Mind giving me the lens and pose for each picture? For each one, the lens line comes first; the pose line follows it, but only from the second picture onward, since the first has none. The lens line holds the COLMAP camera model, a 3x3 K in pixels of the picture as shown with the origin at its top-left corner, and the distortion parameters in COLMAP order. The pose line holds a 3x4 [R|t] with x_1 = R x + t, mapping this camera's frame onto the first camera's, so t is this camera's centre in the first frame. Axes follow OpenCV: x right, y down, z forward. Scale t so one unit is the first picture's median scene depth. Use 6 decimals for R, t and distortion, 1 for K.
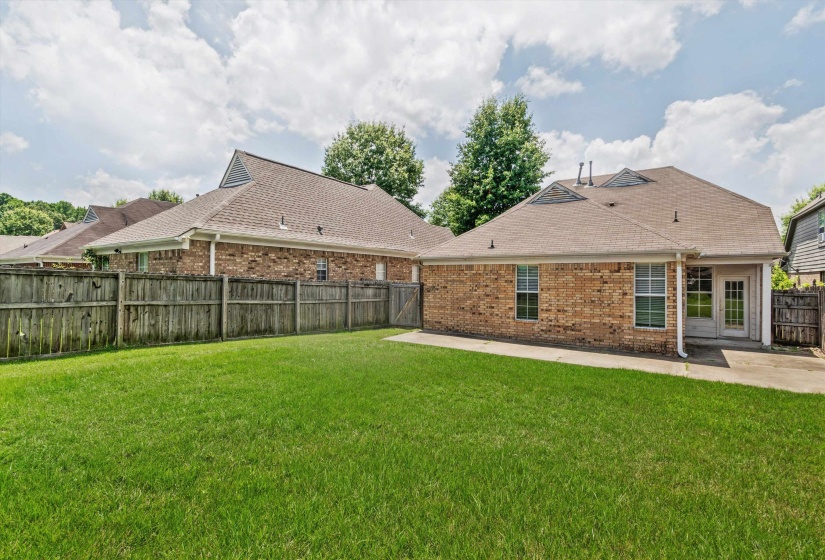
lens RADIAL K [[402.9, 0, 412.0], [0, 402.9, 277.3], [0, 0, 1]] dist [0.003441, -0.002531]
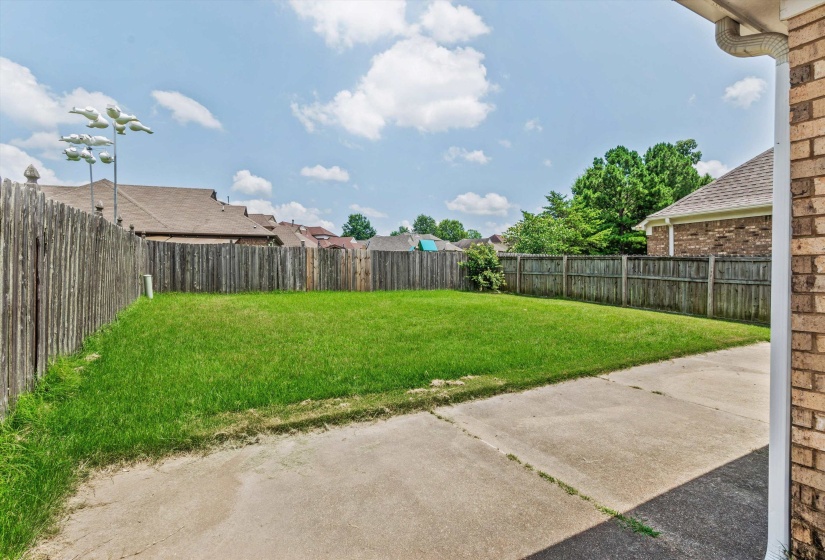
lens RADIAL K [[402.9, 0, 412.9], [0, 402.9, 275.8], [0, 0, 1]] dist [0.003441, -0.002531]
pose [[-0.471656, -0.009474, -0.881732, 0.824477], [-0.008383, 0.999945, -0.006260, 0.064784], [0.881743, 0.004439, -0.471710, 0.889269]]
